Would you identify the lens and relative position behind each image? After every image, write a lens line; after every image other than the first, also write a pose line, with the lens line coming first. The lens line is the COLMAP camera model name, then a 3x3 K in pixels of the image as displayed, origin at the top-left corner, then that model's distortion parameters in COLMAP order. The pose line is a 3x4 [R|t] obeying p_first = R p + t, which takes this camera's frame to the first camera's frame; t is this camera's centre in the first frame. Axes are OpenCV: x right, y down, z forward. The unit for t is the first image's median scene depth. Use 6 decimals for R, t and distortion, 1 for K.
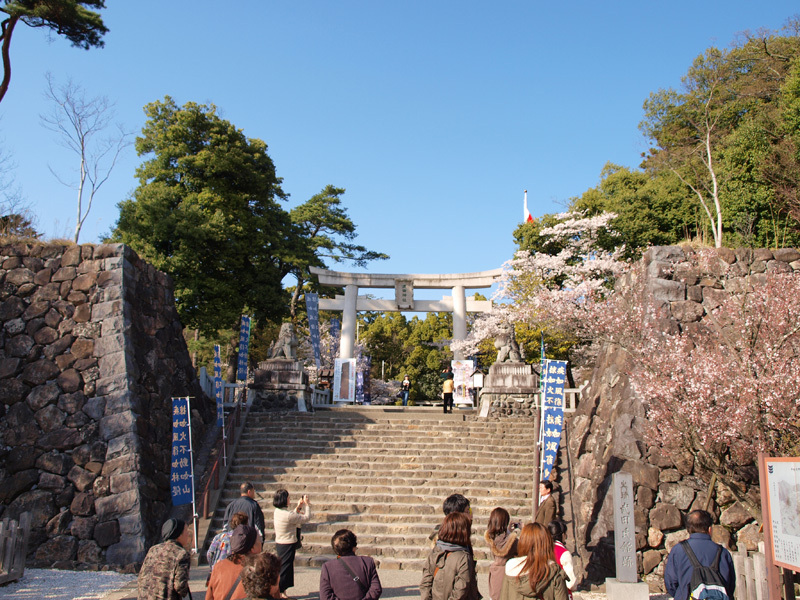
lens RADIAL K [[741.9, 0, 400.0], [0, 741.9, 300.0], [0, 0, 1]] dist [-0.005237, -0.001379]
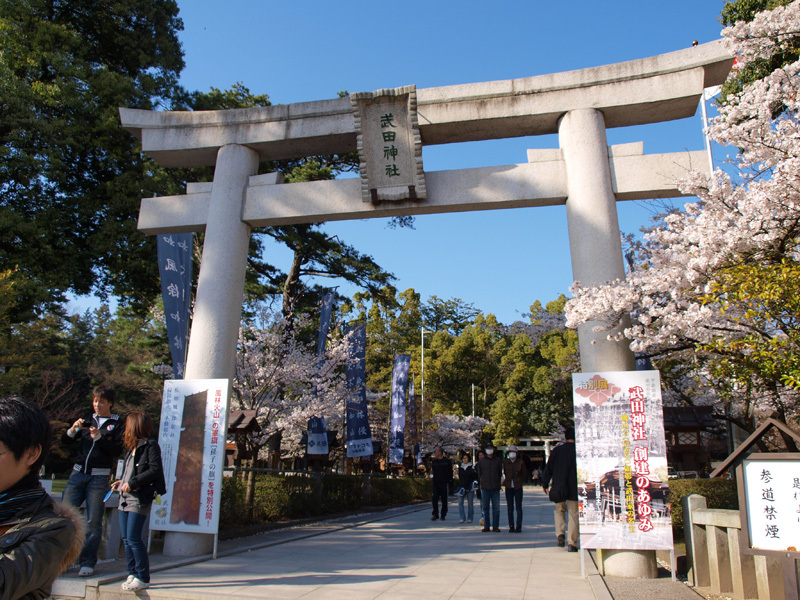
lens RADIAL K [[741.9, 0, 400.0], [0, 741.9, 300.0], [0, 0, 1]] dist [-0.005237, -0.001379]
pose [[0.987845, -0.051935, -0.146508, 0.047421], [0.047096, 0.998230, -0.036310, 0.059530], [0.148134, 0.028969, 0.988543, 0.700945]]
